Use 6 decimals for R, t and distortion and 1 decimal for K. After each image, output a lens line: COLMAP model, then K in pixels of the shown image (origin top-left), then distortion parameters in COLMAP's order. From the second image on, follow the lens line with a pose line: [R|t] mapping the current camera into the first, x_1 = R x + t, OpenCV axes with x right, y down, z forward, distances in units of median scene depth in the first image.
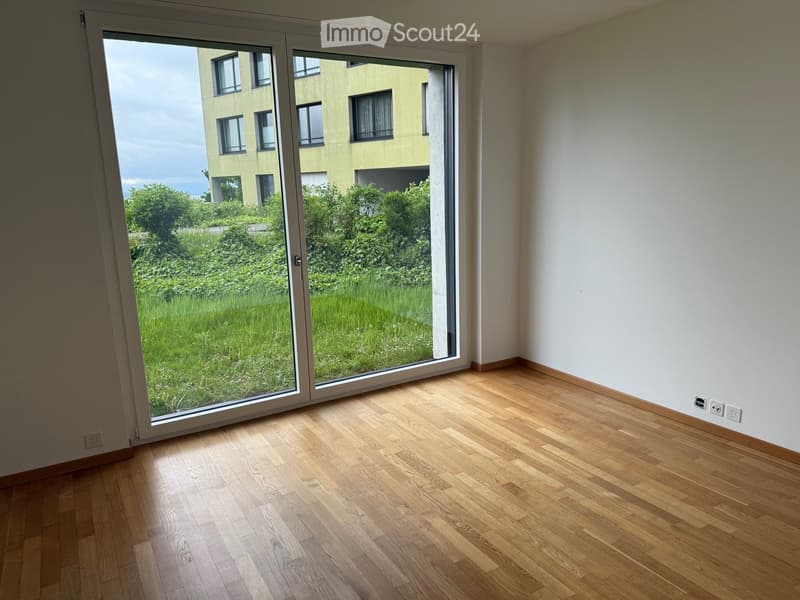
lens RADIAL K [[565.1, 0, 399.5], [0, 565.1, 301.0], [0, 0, 1]] dist [-0.008877, -0.011588]
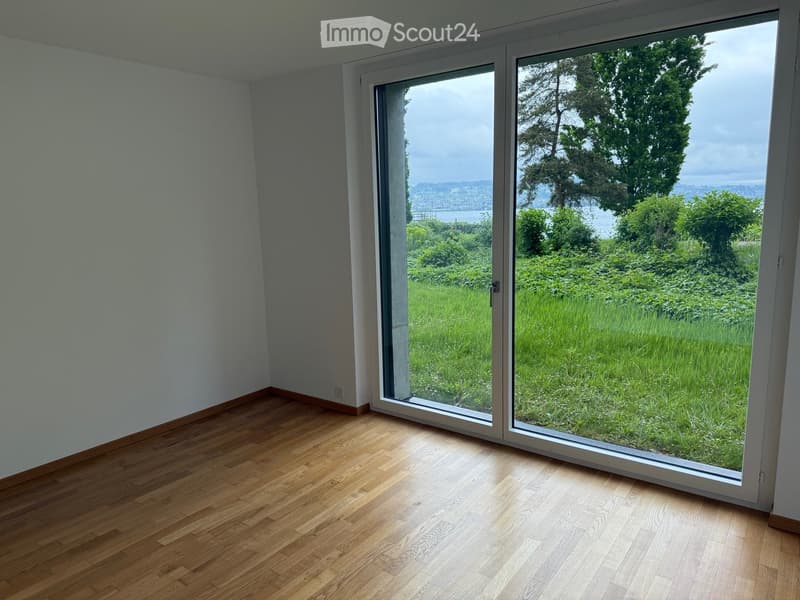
lens RADIAL K [[565.1, 0, 399.2], [0, 565.1, 297.7], [0, 0, 1]] dist [-0.008877, -0.011588]
pose [[0.398600, 0.181095, -0.899068, 0.549336], [-0.182595, 0.976356, 0.115709, -0.123467], [0.898764, 0.118044, 0.422243, 0.425894]]
